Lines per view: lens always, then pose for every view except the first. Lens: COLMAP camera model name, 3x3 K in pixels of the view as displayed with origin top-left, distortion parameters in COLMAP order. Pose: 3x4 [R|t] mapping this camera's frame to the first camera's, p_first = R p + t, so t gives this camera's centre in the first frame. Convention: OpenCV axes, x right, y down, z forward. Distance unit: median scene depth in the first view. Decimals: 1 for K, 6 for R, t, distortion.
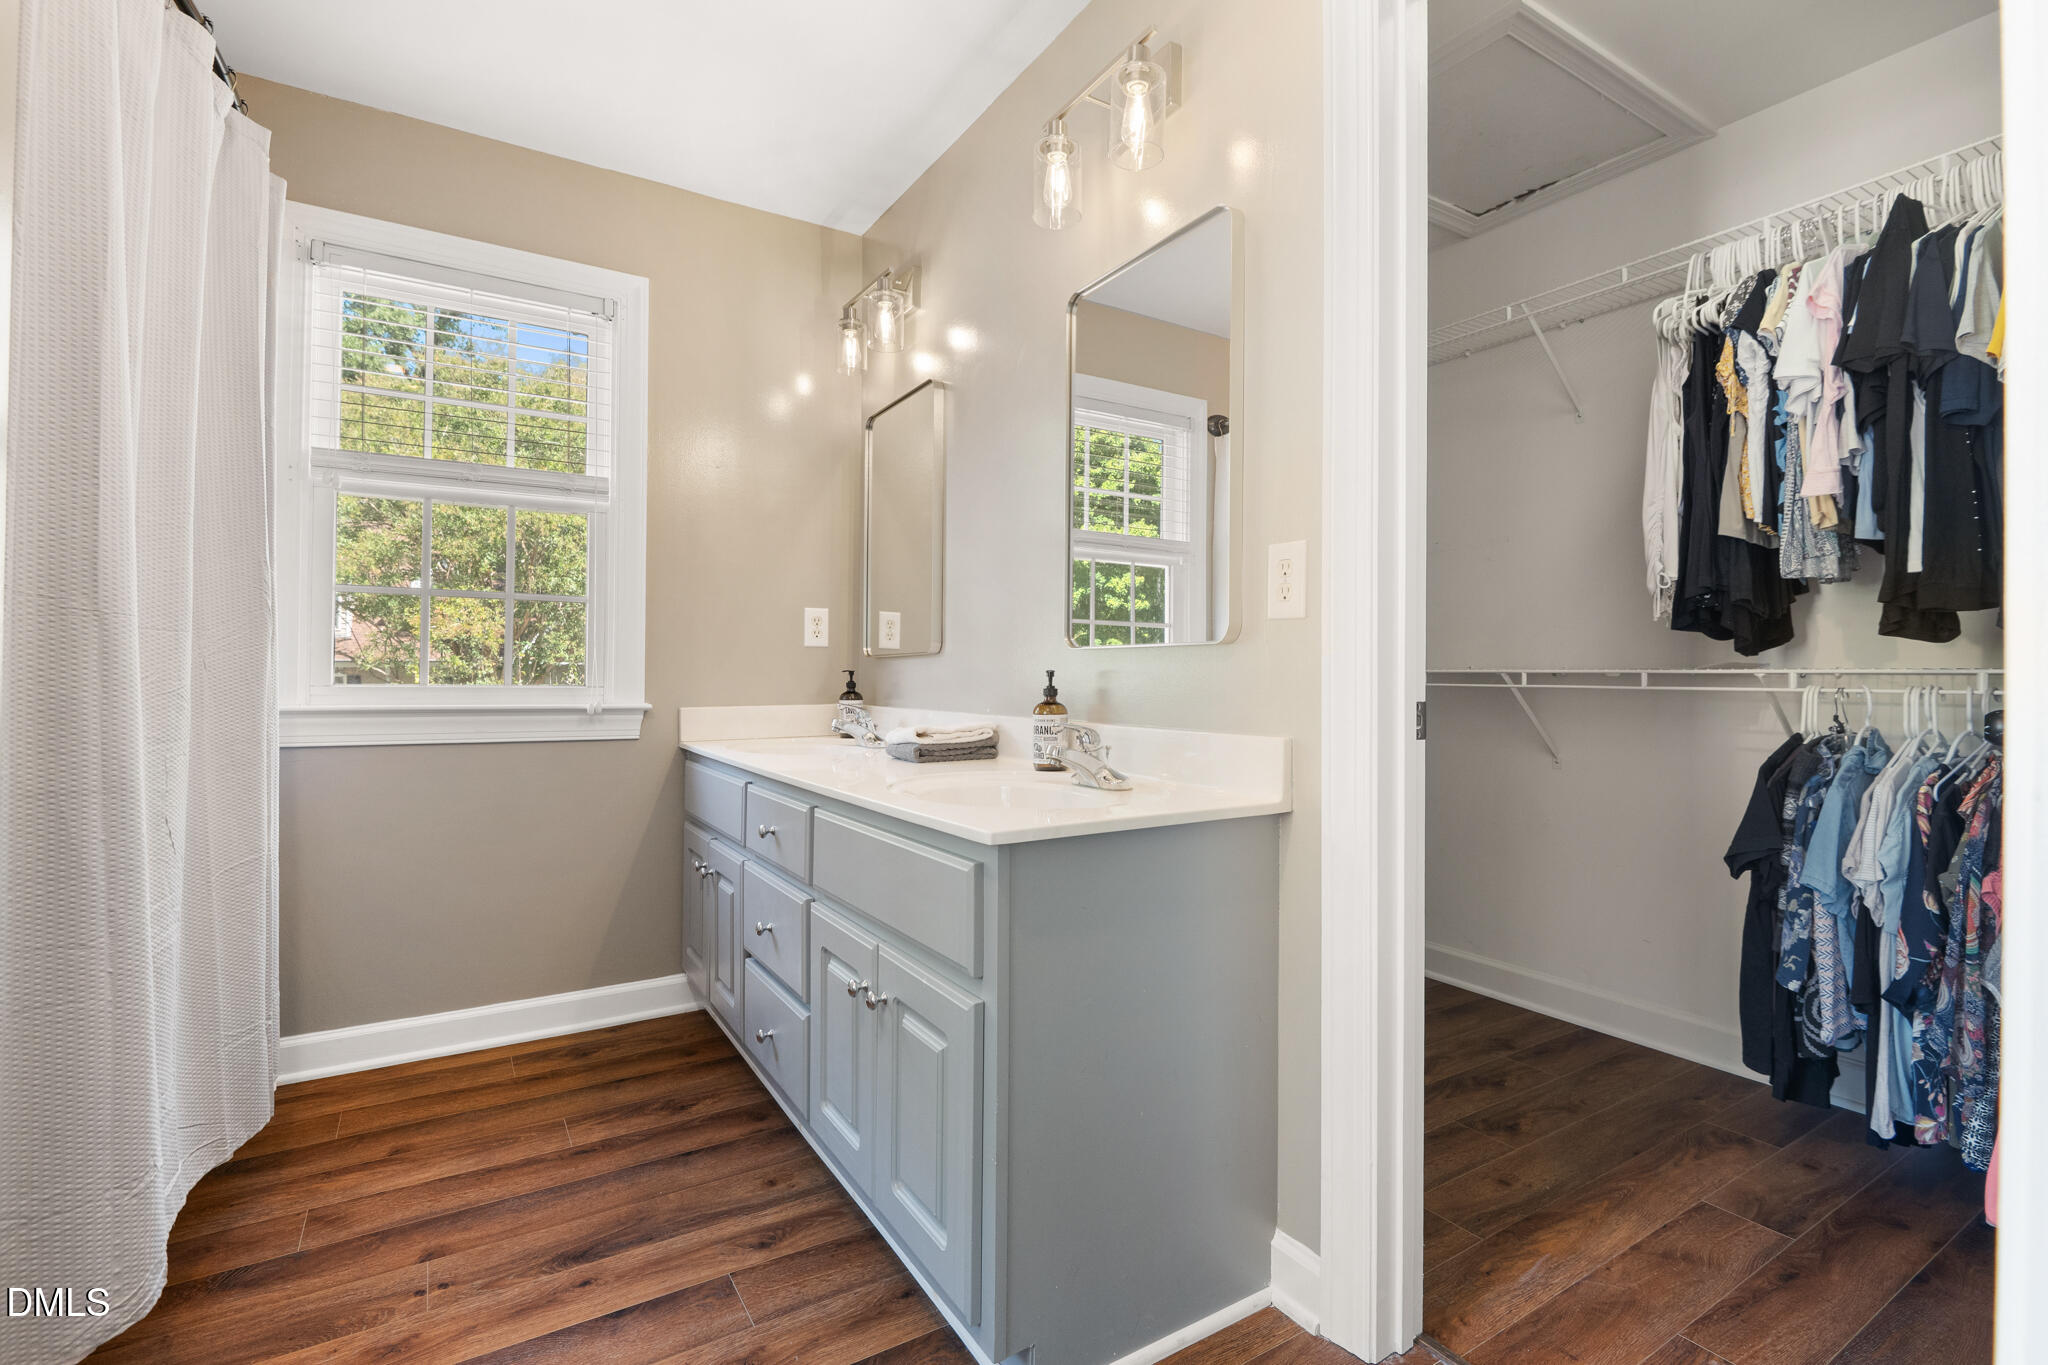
lens RADIAL K [[934.4, 0, 1033.3], [0, 934.4, 684.9], [0, 0, 1]] dist [-0.005502, -0.002150]
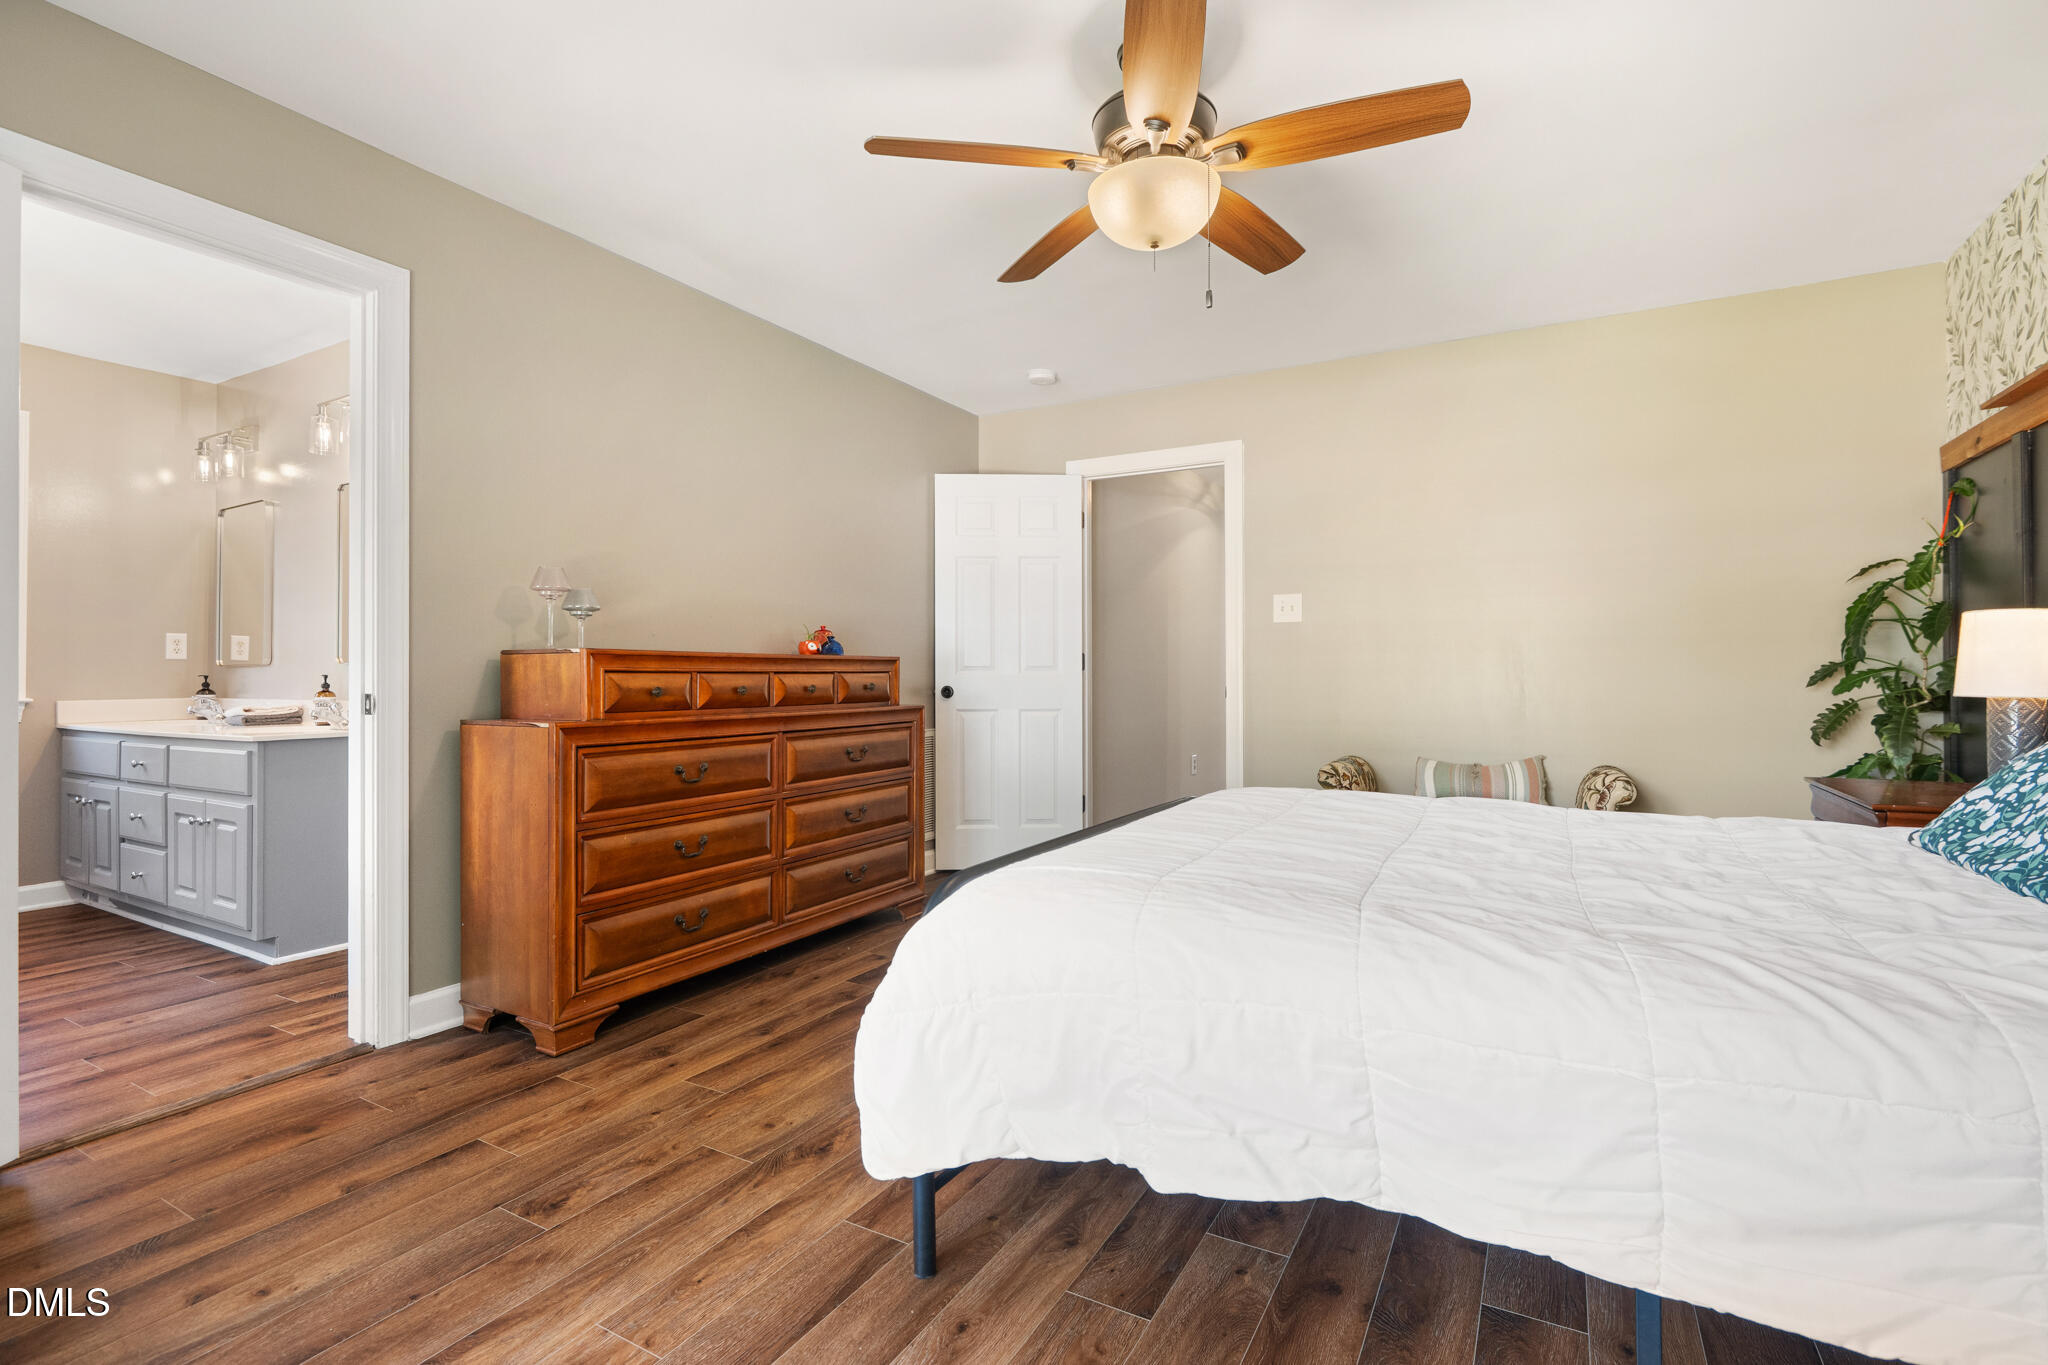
lens RADIAL K [[934.4, 0, 1018.2], [0, 934.4, 676.8], [0, 0, 1]] dist [-0.005502, -0.002150]
pose [[0.880235, -0.006243, 0.474497, 0.328625], [0.010799, 0.999918, -0.006877, 0.015768], [-0.474415, 0.011177, 0.880230, -1.255257]]
